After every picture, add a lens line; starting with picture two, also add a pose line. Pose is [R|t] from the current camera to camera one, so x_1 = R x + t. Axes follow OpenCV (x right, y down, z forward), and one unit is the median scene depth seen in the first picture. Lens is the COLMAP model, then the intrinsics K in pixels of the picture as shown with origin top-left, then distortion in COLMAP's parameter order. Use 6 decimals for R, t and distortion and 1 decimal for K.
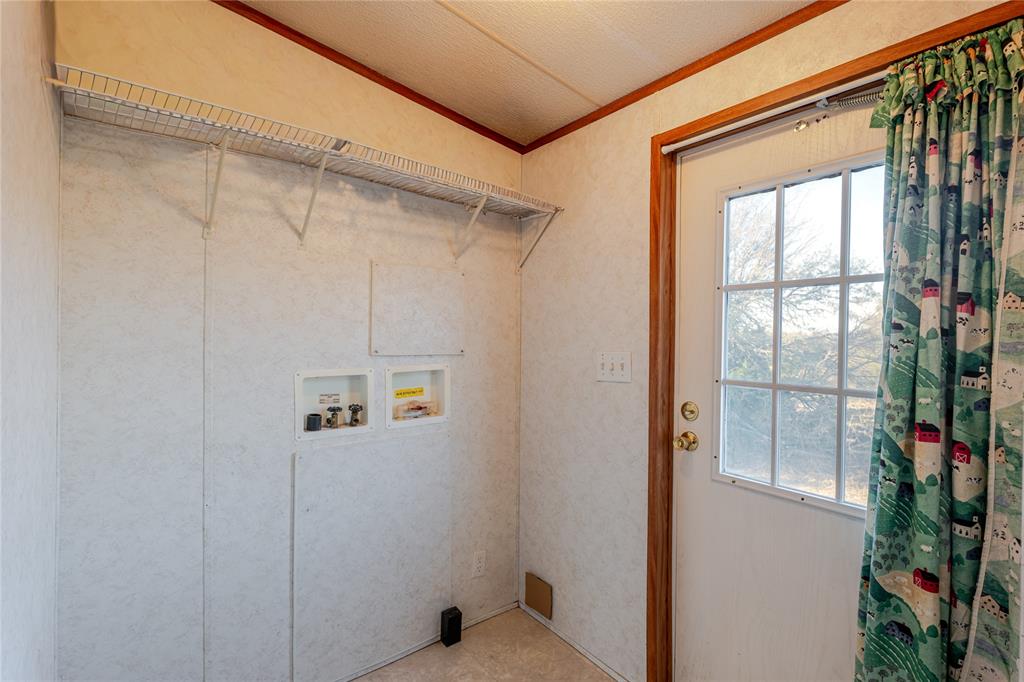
lens RADIAL K [[473.7, 0, 511.0], [0, 473.7, 341.5], [0, 0, 1]] dist [0.000888, 0.000537]
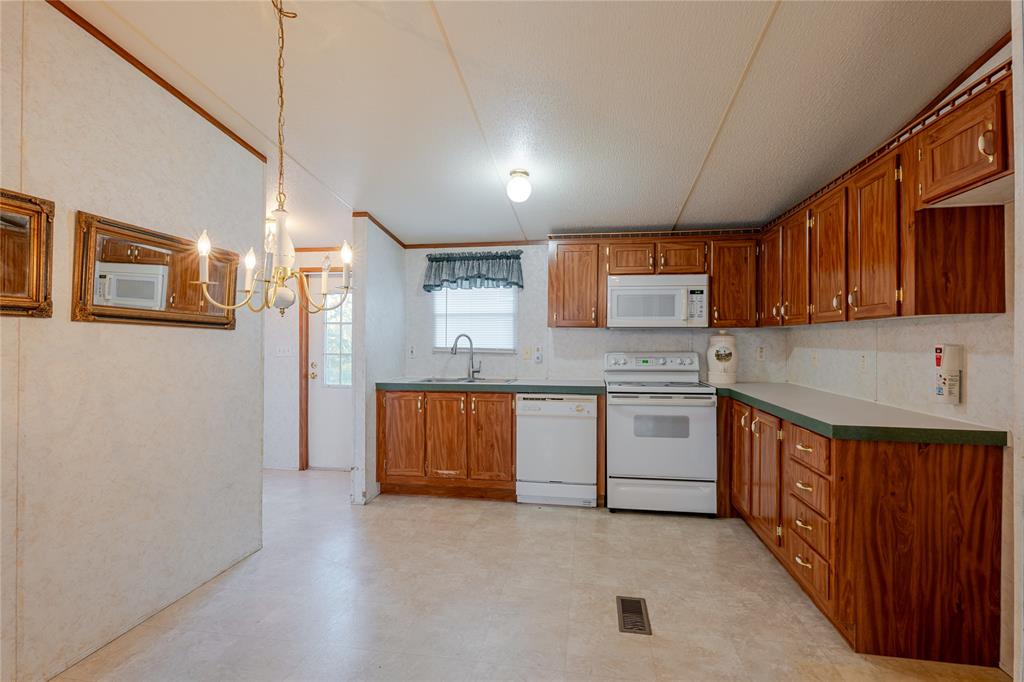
lens RADIAL K [[473.7, 0, 512.7], [0, 473.7, 340.1], [0, 0, 1]] dist [0.000888, 0.000537]
pose [[0.737773, -0.001603, 0.675047, -0.661112], [0.013893, 0.999821, -0.012810, 0.047955], [-0.674906, 0.018829, 0.737664, -1.899721]]
